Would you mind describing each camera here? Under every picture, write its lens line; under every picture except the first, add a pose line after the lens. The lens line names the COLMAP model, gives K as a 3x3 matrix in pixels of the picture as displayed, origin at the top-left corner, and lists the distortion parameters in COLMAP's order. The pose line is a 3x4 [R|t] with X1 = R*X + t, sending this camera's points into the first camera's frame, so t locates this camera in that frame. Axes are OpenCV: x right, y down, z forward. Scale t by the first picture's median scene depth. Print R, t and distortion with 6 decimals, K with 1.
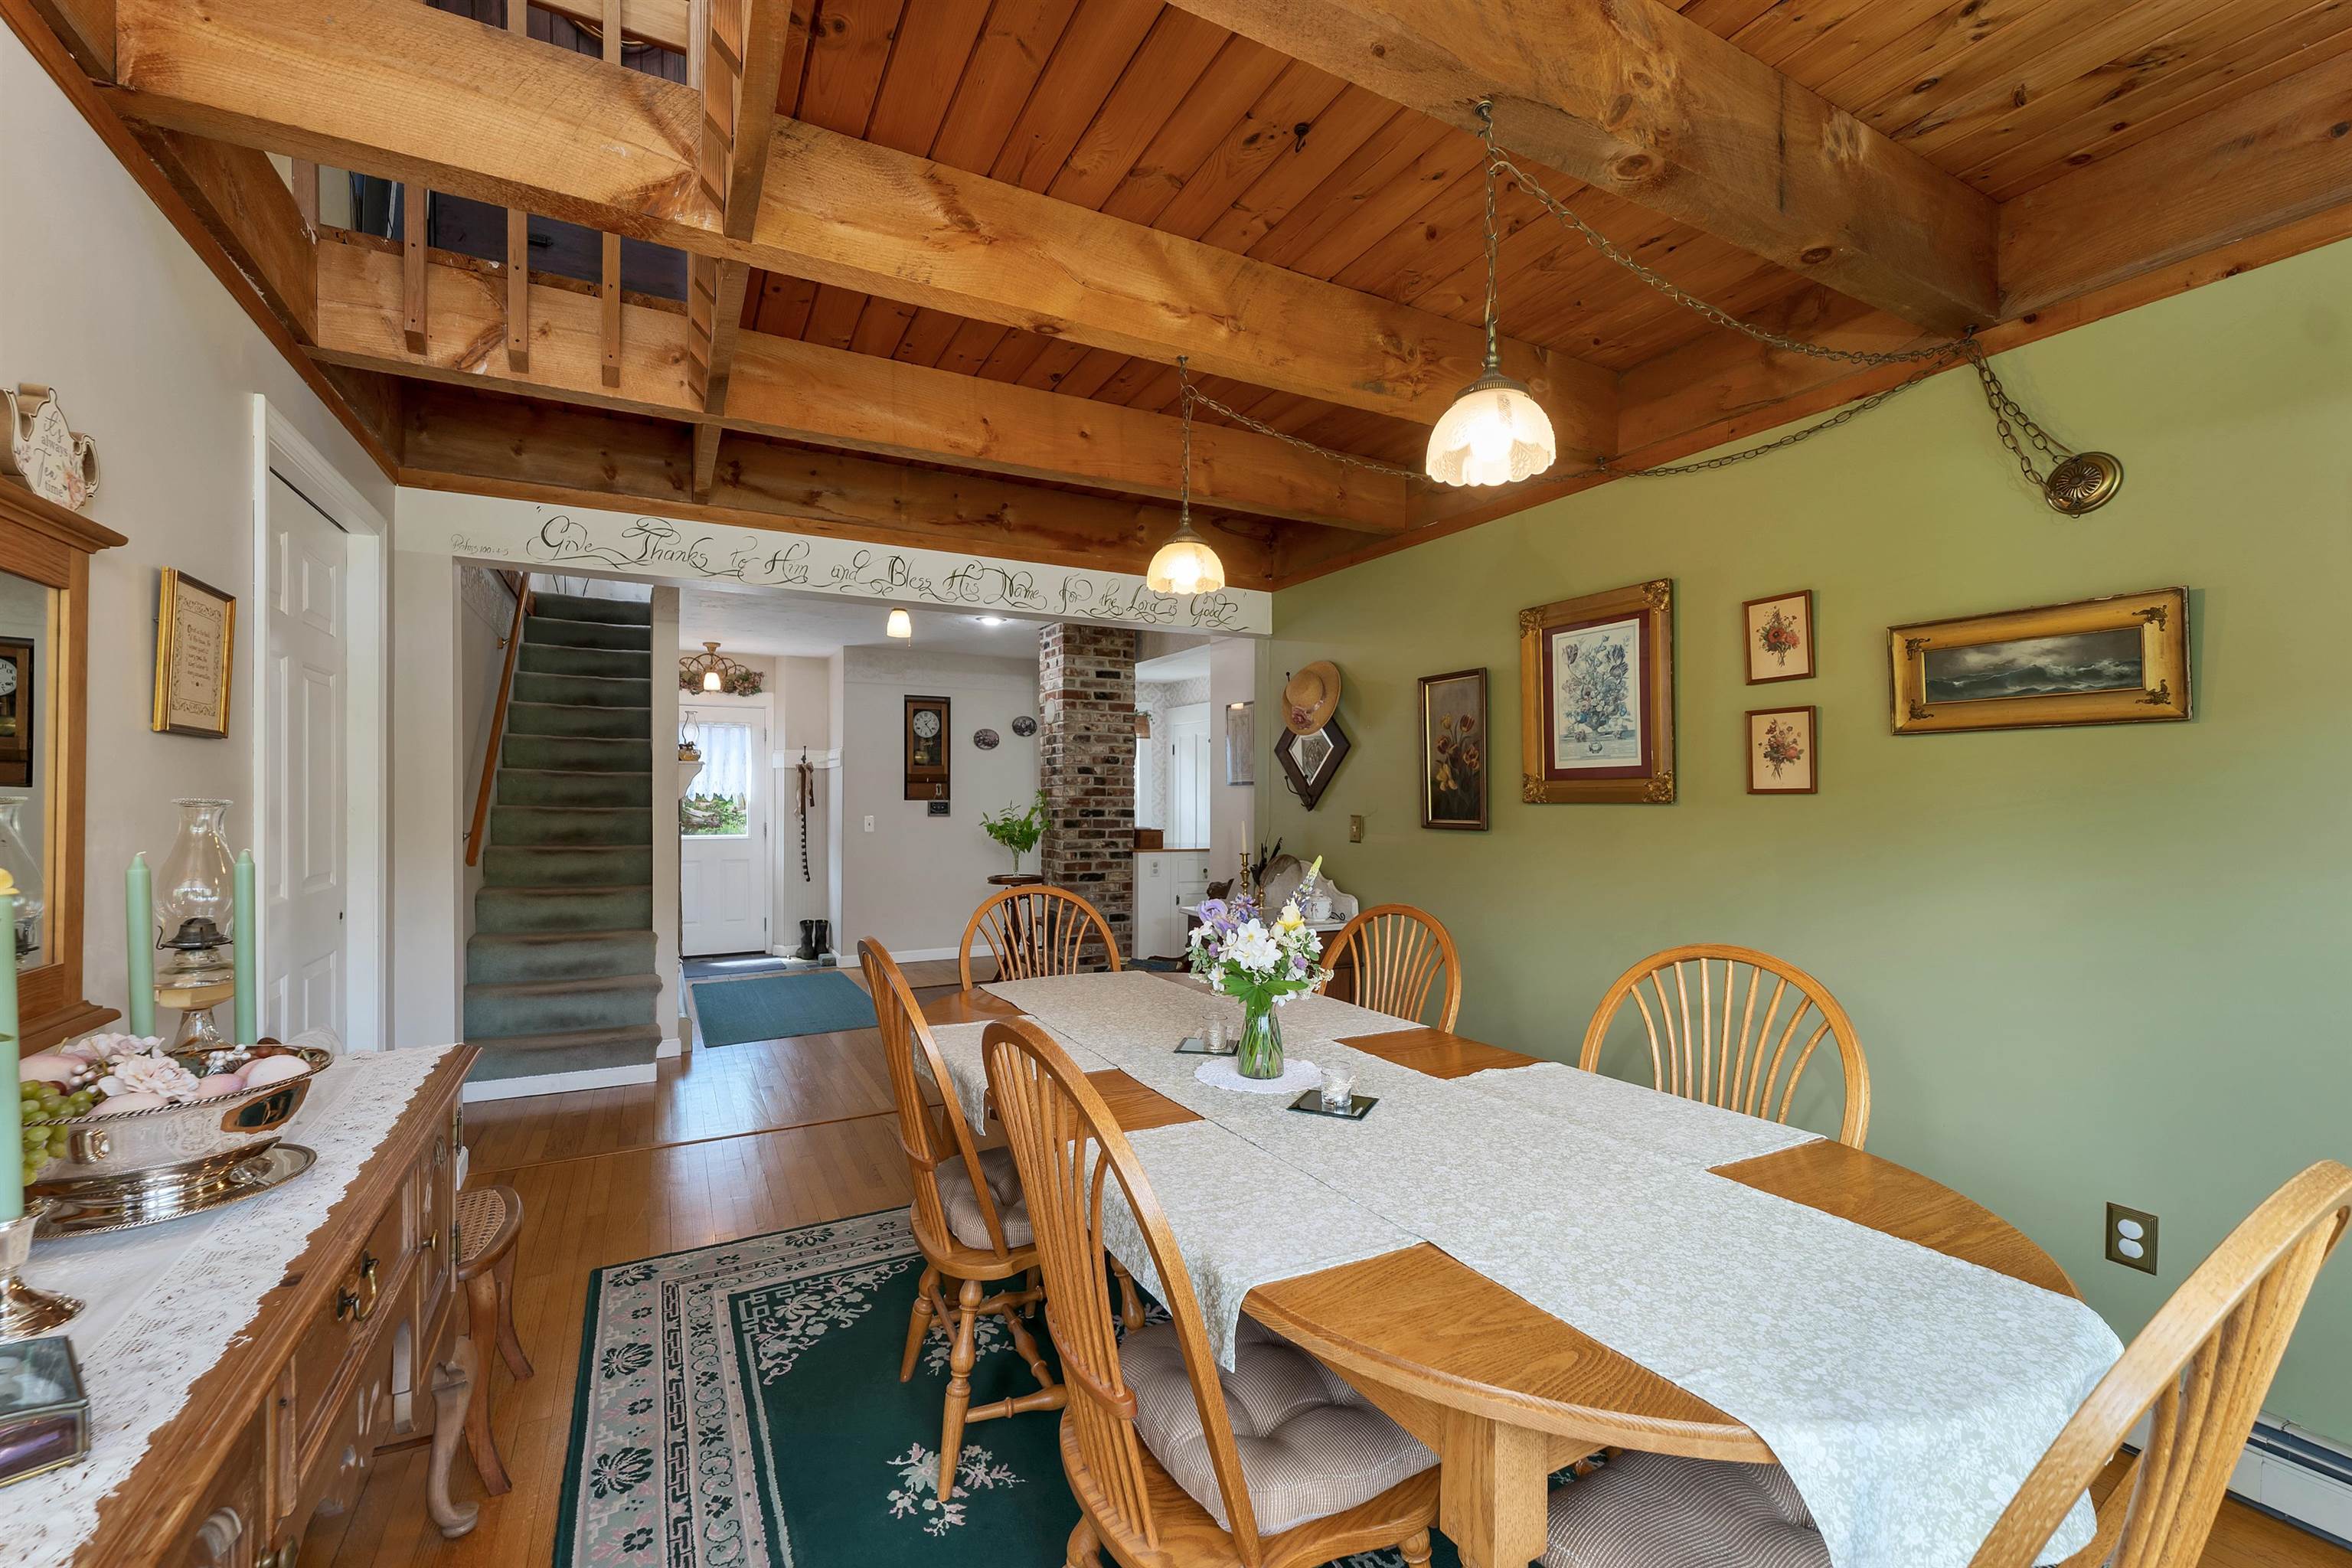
lens RADIAL K [[979.3, 0, 1158.4], [0, 979.3, 794.6], [0, 0, 1]] dist [-0.003086, 0.000109]
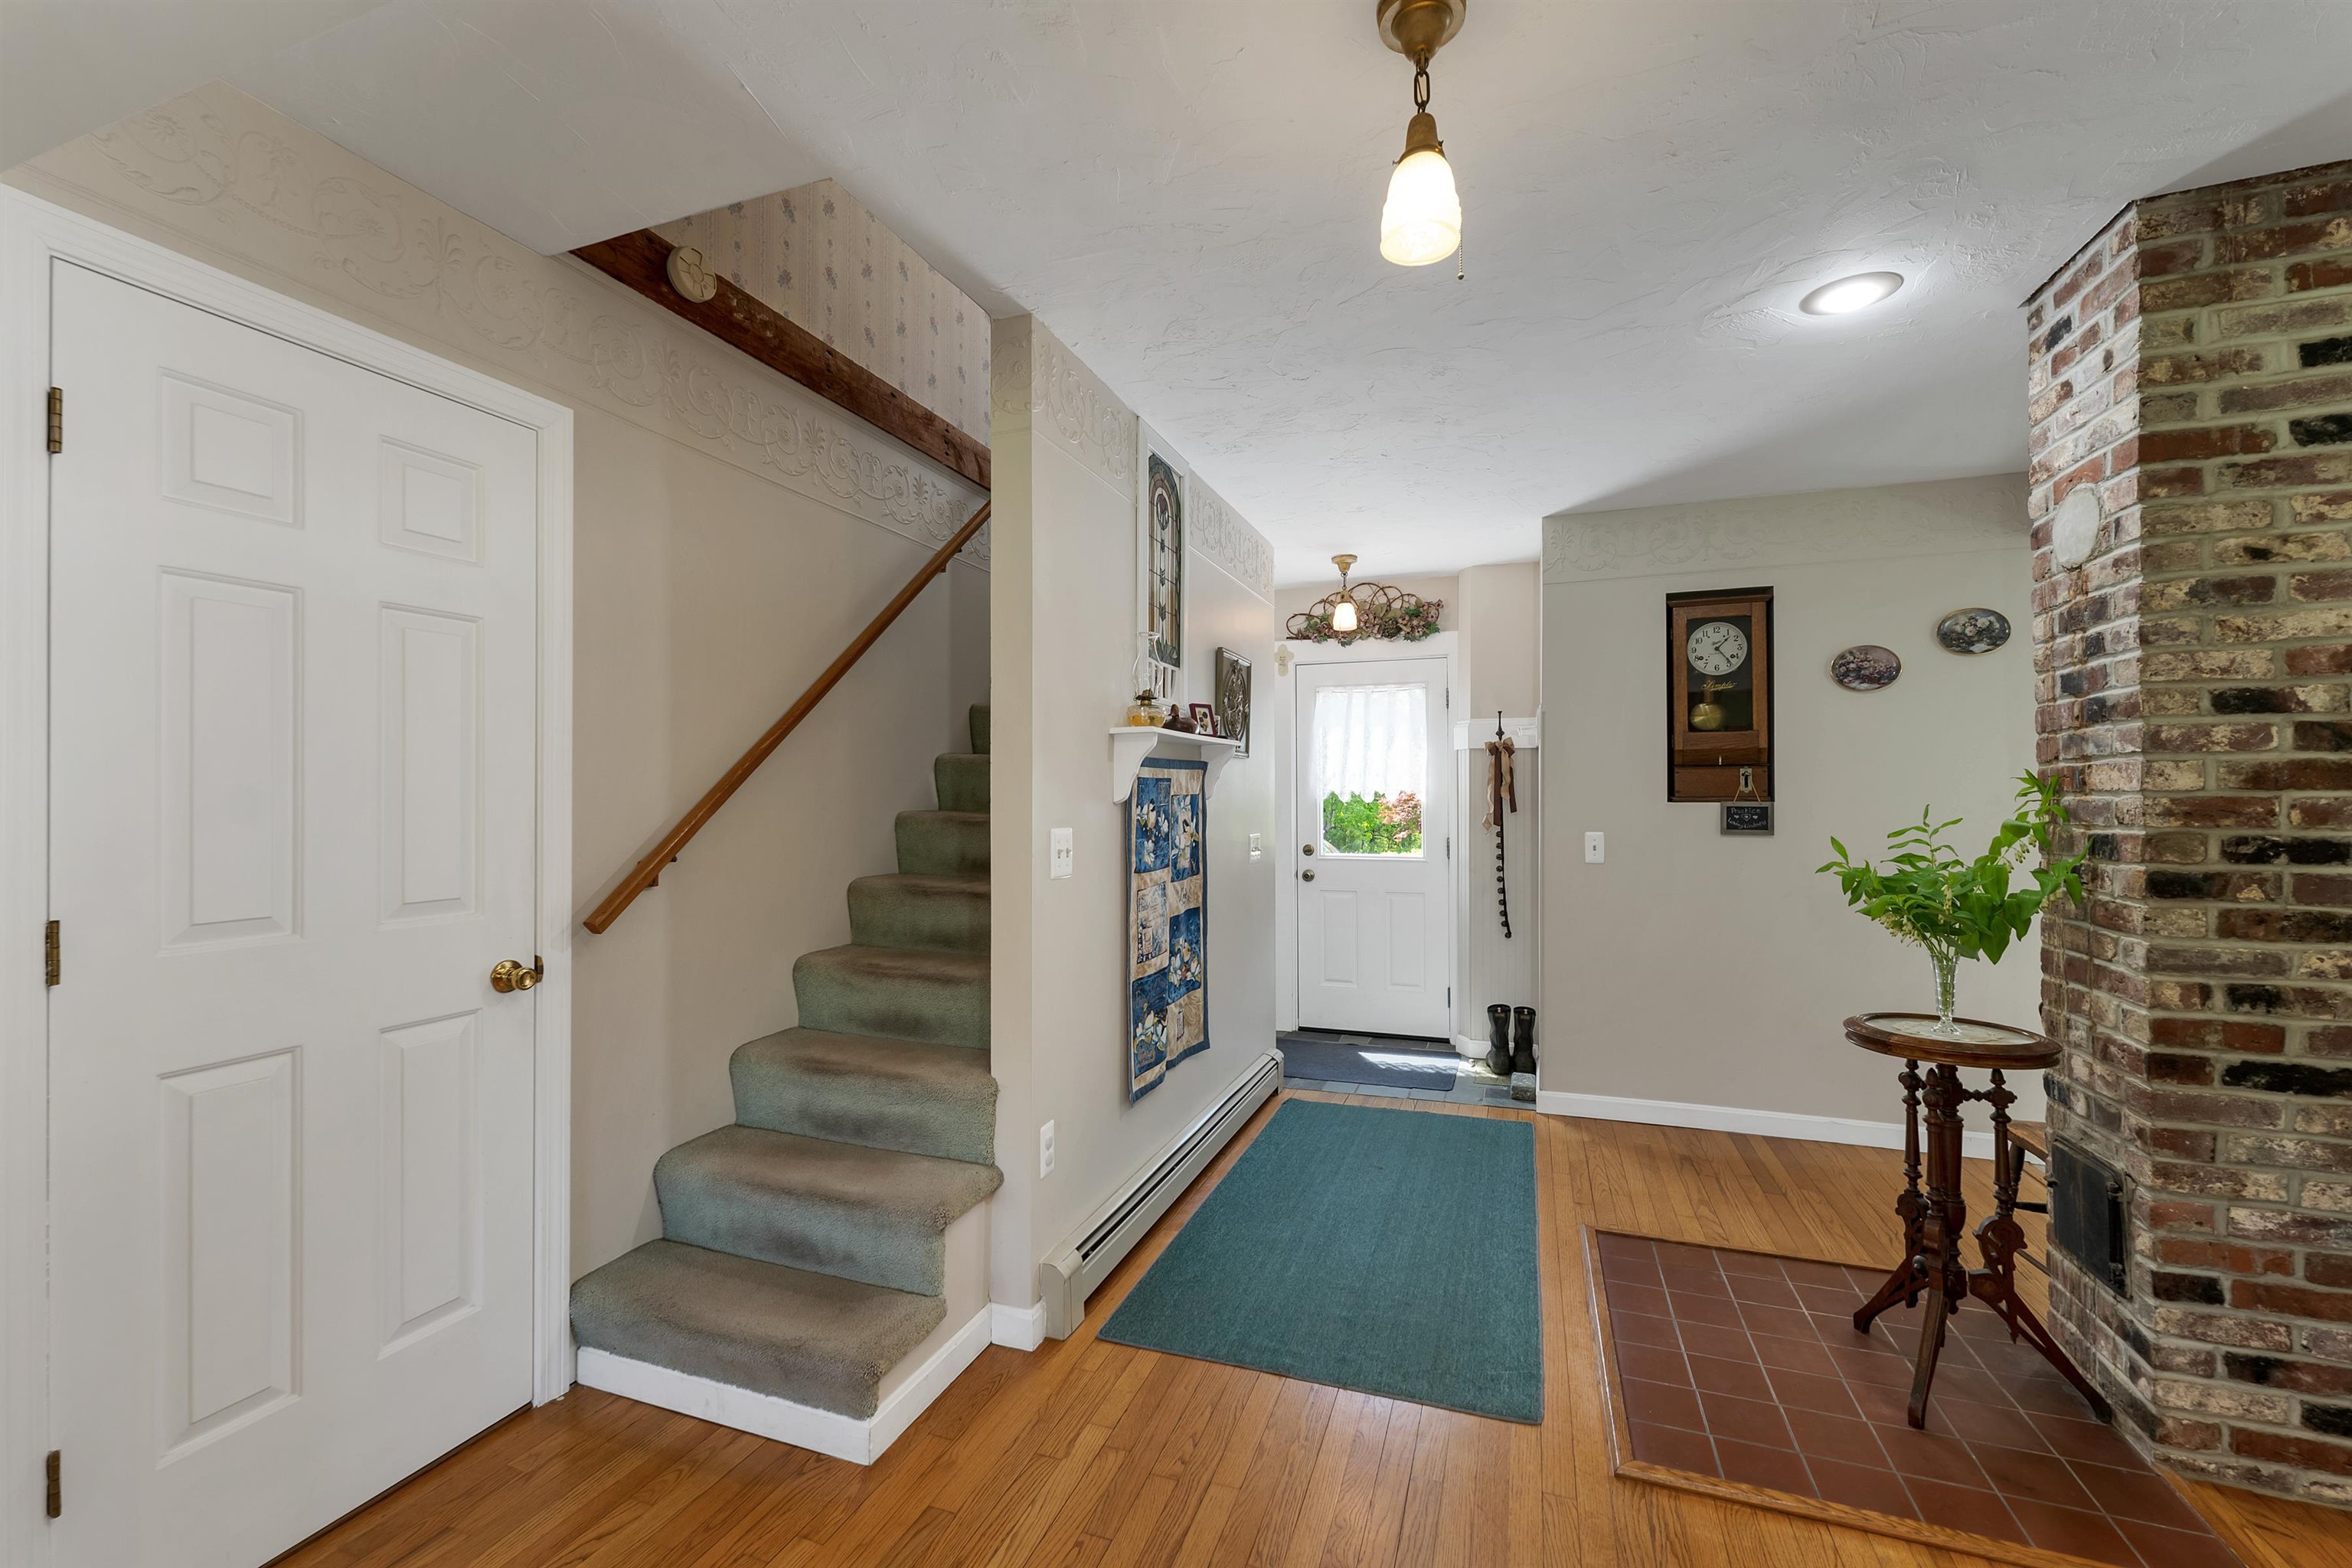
lens RADIAL K [[979.3, 0, 1158.4], [0, 979.3, 794.6], [0, 0, 1]] dist [-0.003086, 0.000109]
pose [[0.674931, -0.005316, -0.737862, -0.080025], [0.005771, 0.999981, -0.001925, 0.001553], [0.737858, -0.002959, 0.674949, 0.575560]]
